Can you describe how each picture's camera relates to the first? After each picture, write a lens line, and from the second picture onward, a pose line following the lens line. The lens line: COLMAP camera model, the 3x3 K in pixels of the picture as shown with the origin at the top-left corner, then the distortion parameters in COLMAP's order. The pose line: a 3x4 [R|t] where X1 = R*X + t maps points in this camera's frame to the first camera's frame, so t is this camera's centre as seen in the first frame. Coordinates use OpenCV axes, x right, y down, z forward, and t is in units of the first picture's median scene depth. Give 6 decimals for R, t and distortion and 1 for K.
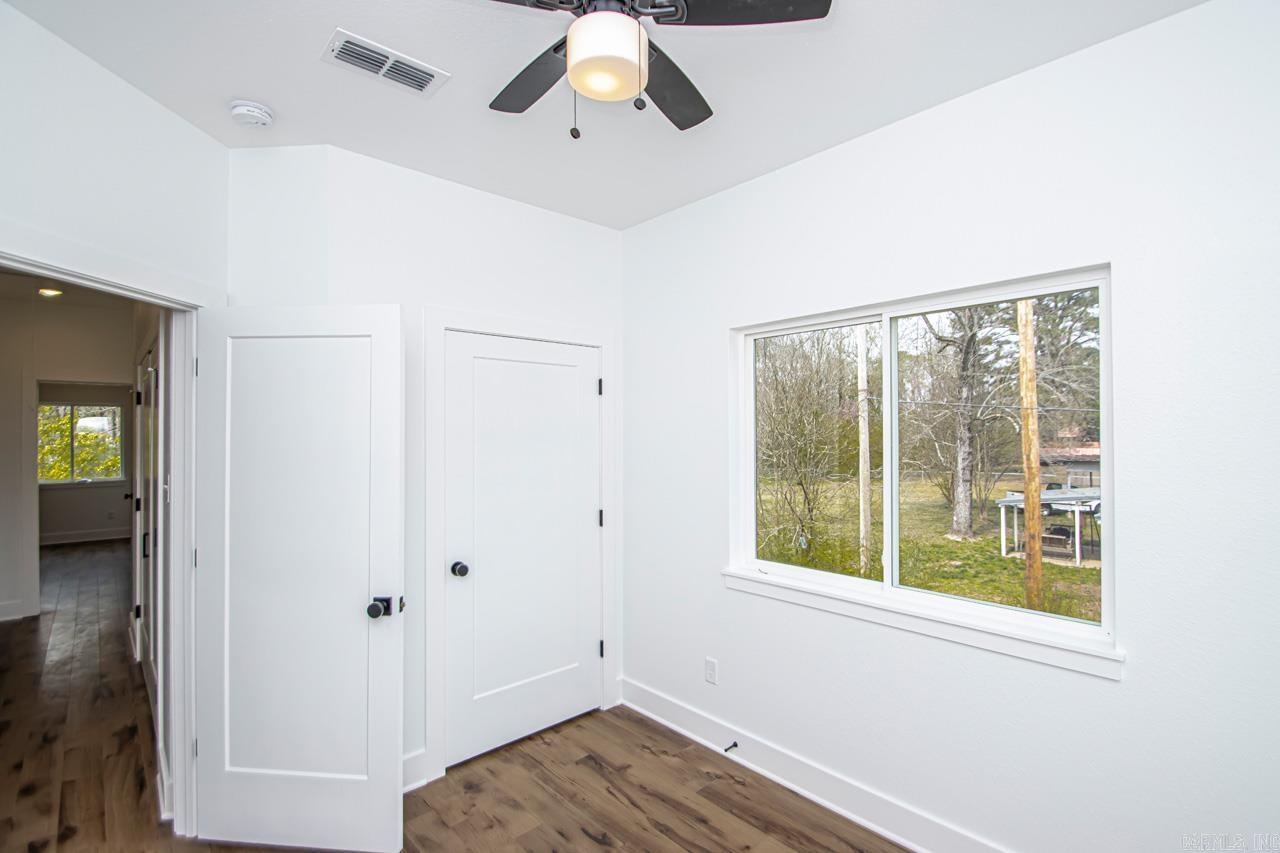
lens RADIAL K [[596.3, 0, 646.6], [0, 596.3, 430.2], [0, 0, 1]] dist [0.019870, -0.020912]
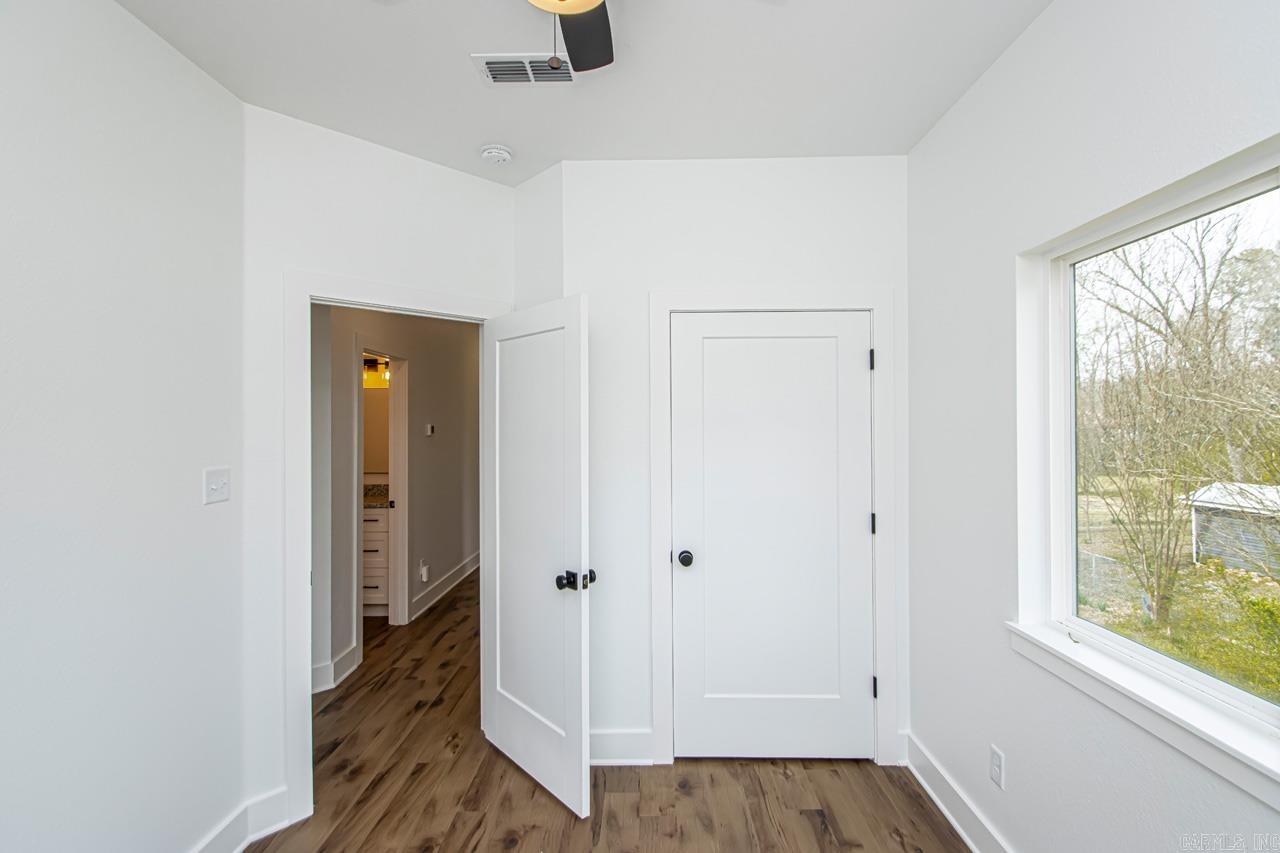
lens RADIAL K [[598.8, 0, 640.0], [0, 598.8, 426.5], [0, 0, 1]] dist [0.033930, -0.035395]
pose [[0.722930, 0.005595, -0.690899, 0.302300], [0.005850, 0.999882, 0.014218, 0.004398], [0.690897, -0.014320, 0.722812, 0.245323]]
